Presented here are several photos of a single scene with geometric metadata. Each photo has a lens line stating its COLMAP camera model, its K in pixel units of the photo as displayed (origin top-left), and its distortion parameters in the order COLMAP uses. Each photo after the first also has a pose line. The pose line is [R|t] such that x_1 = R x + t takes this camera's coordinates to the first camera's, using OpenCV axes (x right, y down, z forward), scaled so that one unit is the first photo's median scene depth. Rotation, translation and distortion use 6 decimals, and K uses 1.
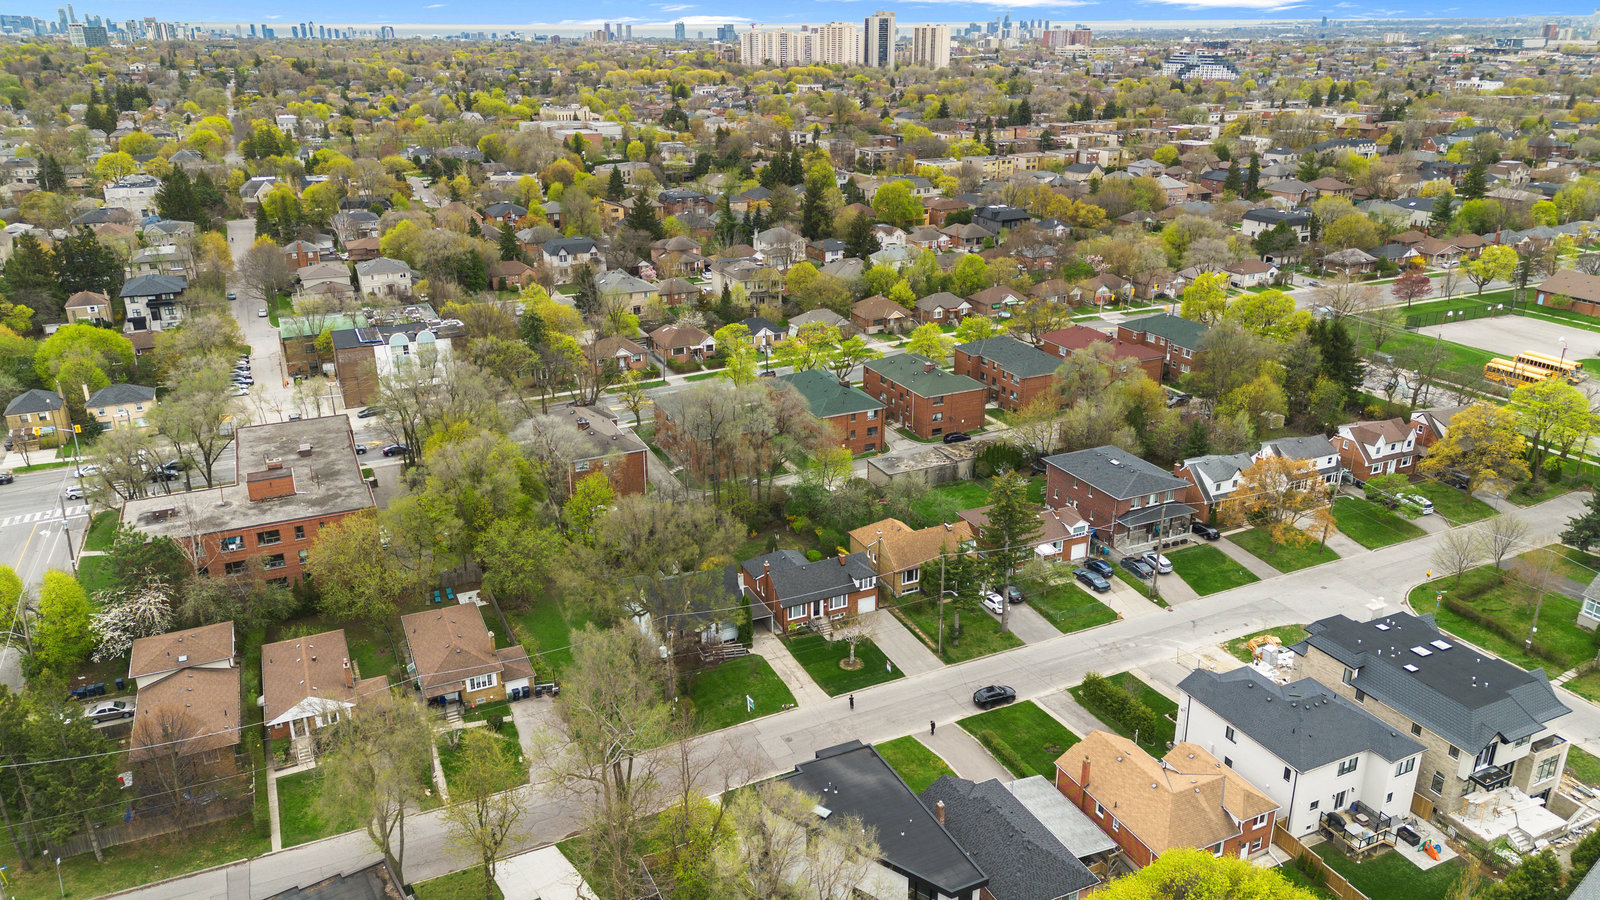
lens RADIAL K [[1062.6, 0, 800.0], [0, 1062.6, 450.0], [0, 0, 1]] dist [0.001552, -0.000119]
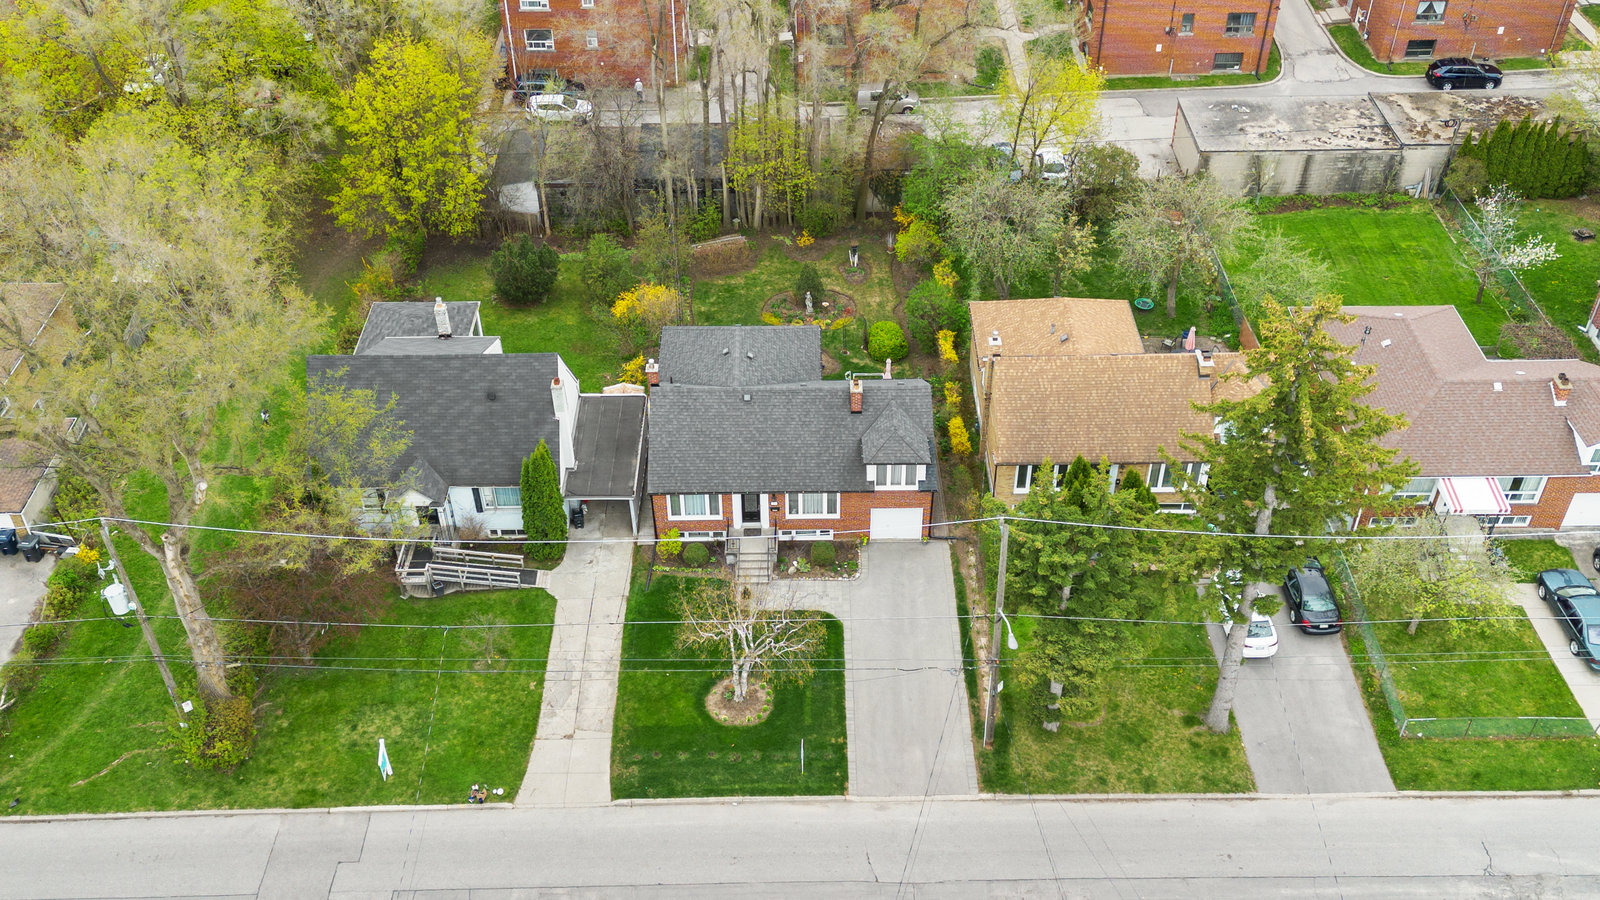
lens RADIAL K [[1480.2, 0, 822.2], [0, 1480.2, 453.7], [0, 0, 1]] dist [0.092640, -0.144056]
pose [[0.915780, 0.263921, -0.302809, 0.195213], [-0.149428, 0.923589, 0.353065, -0.061536], [0.372852, -0.278082, 0.885241, 0.538036]]
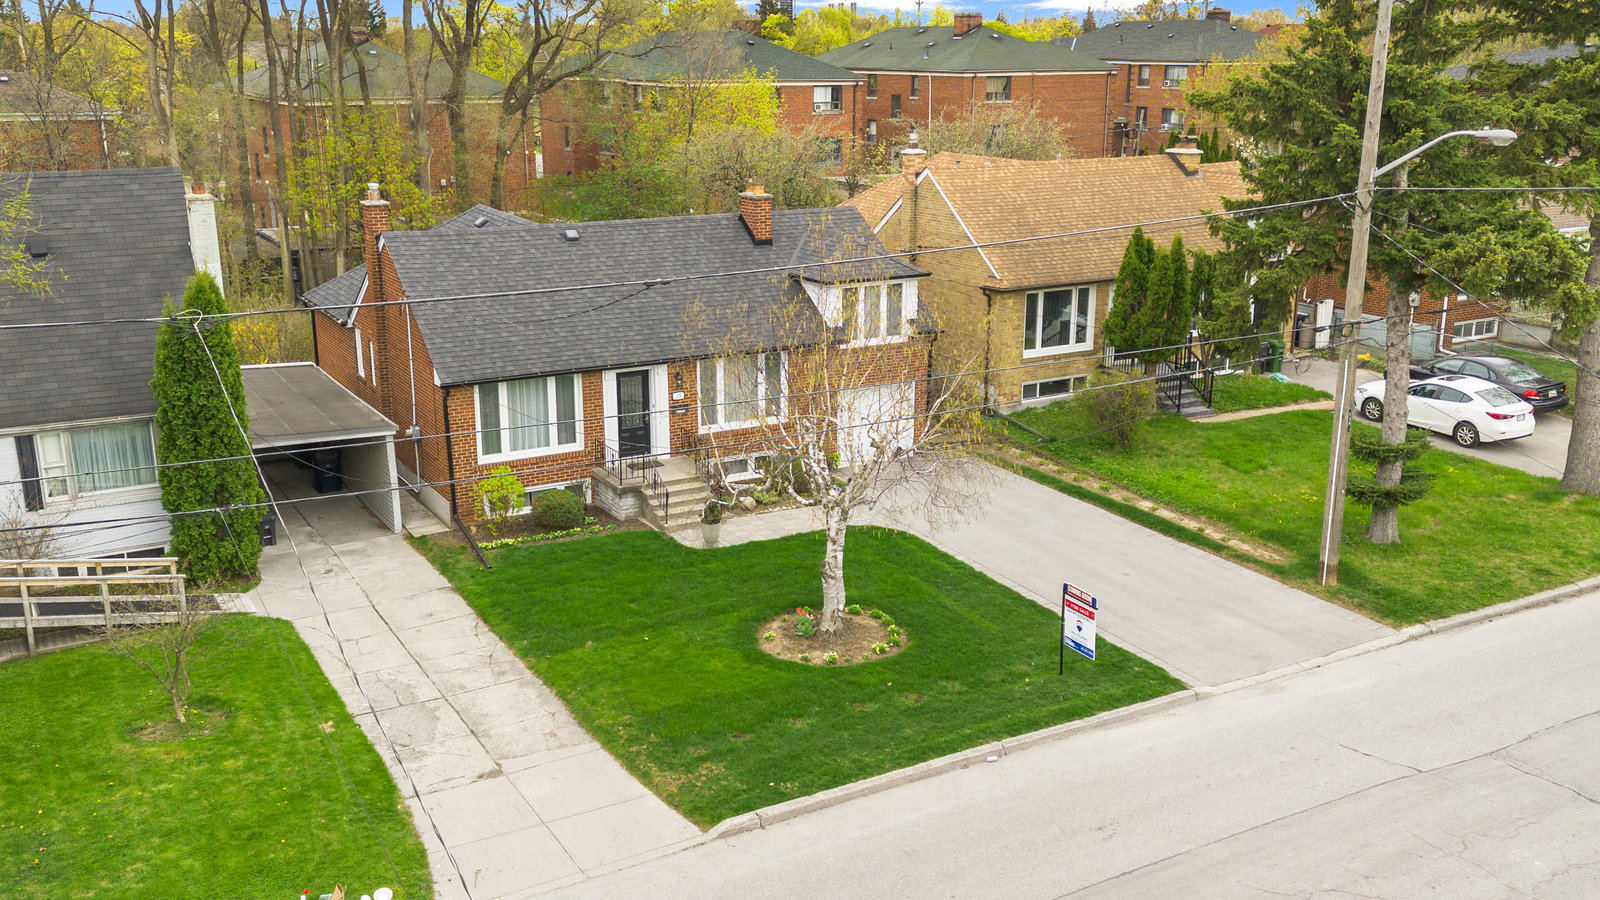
lens RADIAL K [[1480.2, 0, 822.2], [0, 1480.2, 453.7], [0, 0, 1]] dist [0.092640, -0.144056]
pose [[0.995424, -0.019161, 0.093617, 0.024448], [0.027633, 0.995553, -0.090059, 0.180900], [-0.091475, 0.092234, 0.991527, 0.720199]]
